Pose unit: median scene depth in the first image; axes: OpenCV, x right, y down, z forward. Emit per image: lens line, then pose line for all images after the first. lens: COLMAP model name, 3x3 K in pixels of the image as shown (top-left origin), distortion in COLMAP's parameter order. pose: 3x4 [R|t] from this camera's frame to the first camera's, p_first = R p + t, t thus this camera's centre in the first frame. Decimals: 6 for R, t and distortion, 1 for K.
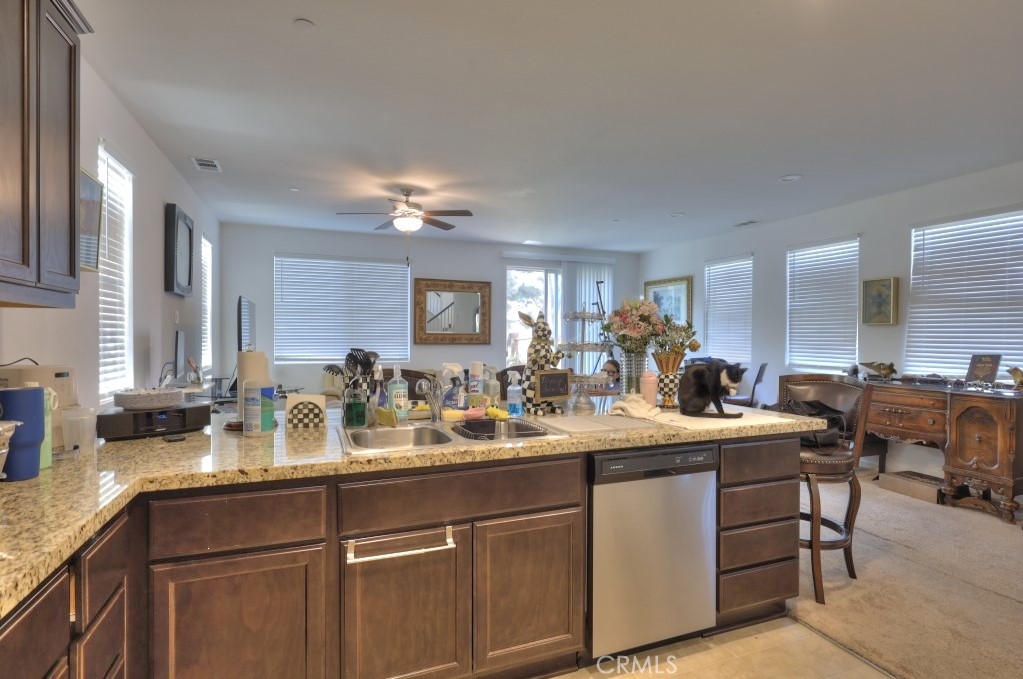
lens RADIAL K [[513.1, 0, 511.5], [0, 513.1, 339.5], [0, 0, 1]] dist [-0.001584, -0.001271]
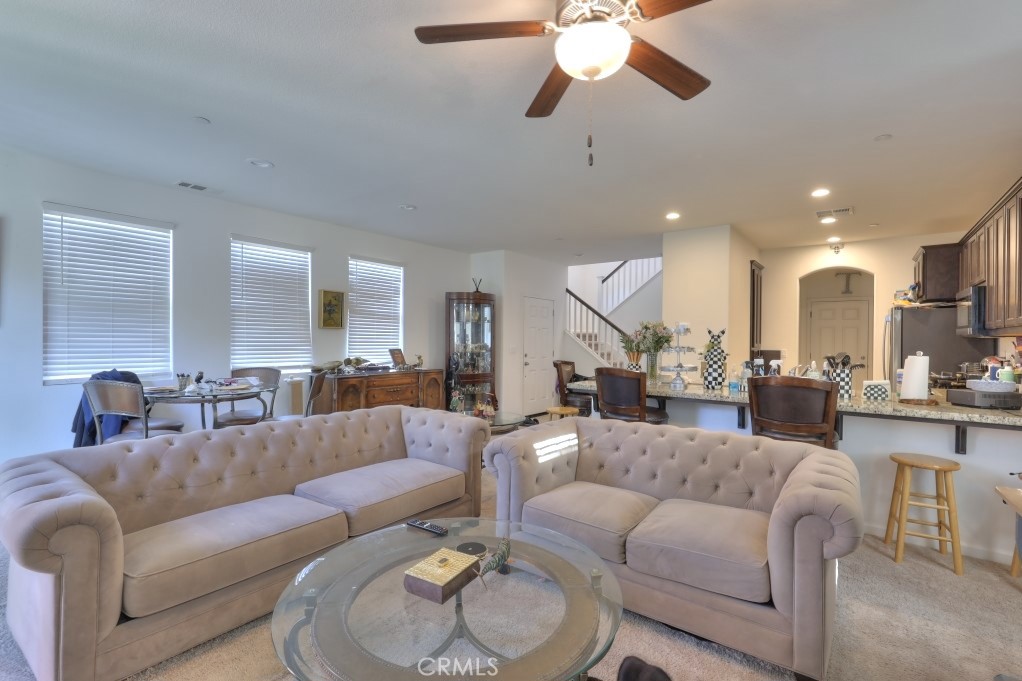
lens RADIAL K [[458.3, 0, 511.0], [0, 458.3, 340.5], [0, 0, 1]] dist [-0.000230, -0.000163]
pose [[-0.517569, -0.012212, 0.855554, -0.406046], [-0.004822, 0.999924, 0.011355, -0.012730], [-0.855628, 0.001752, -0.517588, 1.078614]]
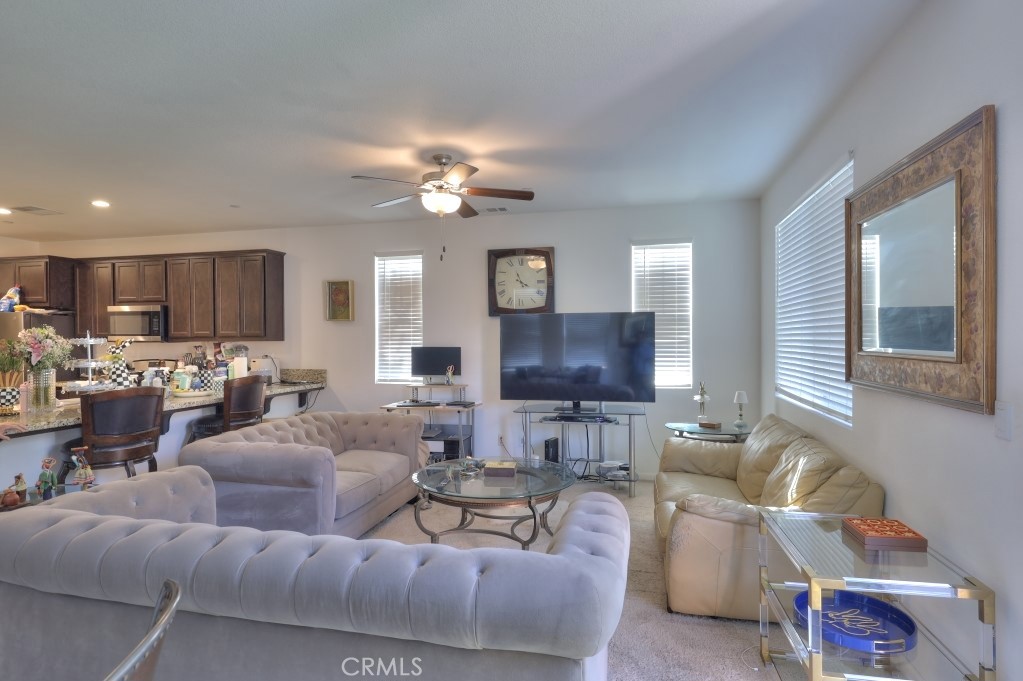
lens RADIAL K [[551.1, 0, 511.5], [0, 551.1, 340.5], [0, 0, 1]] dist [-0.003821, 0.000054]
pose [[-0.572112, -0.000624, -0.820175, 0.343174], [-0.005060, 0.999983, 0.002769, -0.025993], [0.820160, 0.005734, -0.572106, 1.347395]]
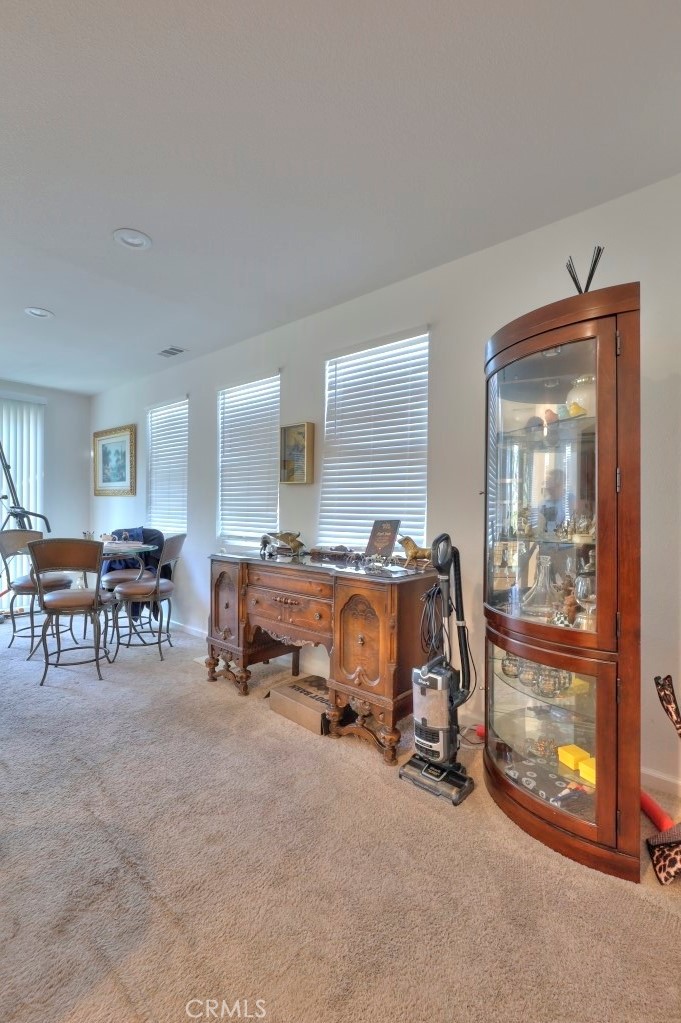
lens RADIAL K [[458.8, 0, 340.5], [0, 458.8, 511.5], [0, 0, 1]] dist [-0.000230, -0.000163]
pose [[0.884011, 0.001342, 0.467464, 0.405686], [-0.000856, 0.999999, -0.001252, 0.013212], [-0.467465, 0.000706, 0.884011, 0.314909]]
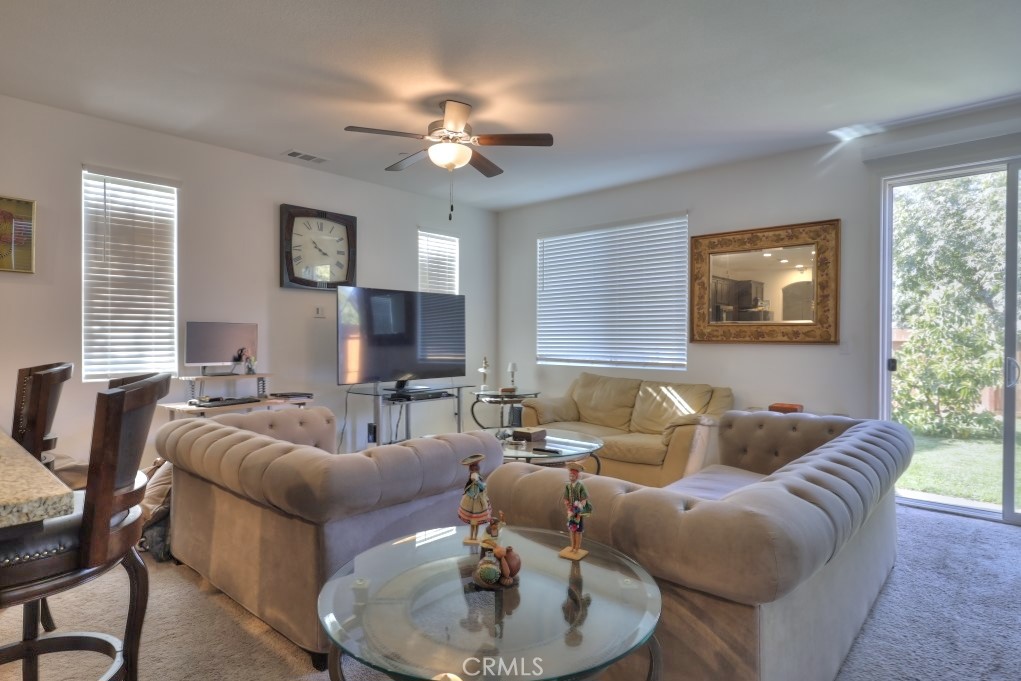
lens RADIAL K [[543.7, 0, 510.5], [0, 543.7, 340.5], [0, 0, 1]] dist [-0.001774, 0.000952]
pose [[0.441913, 0.002546, -0.897054, 0.404489], [-0.005754, 0.999983, 0.000003, 0.010640], [0.897040, 0.005160, 0.441920, 0.669244]]
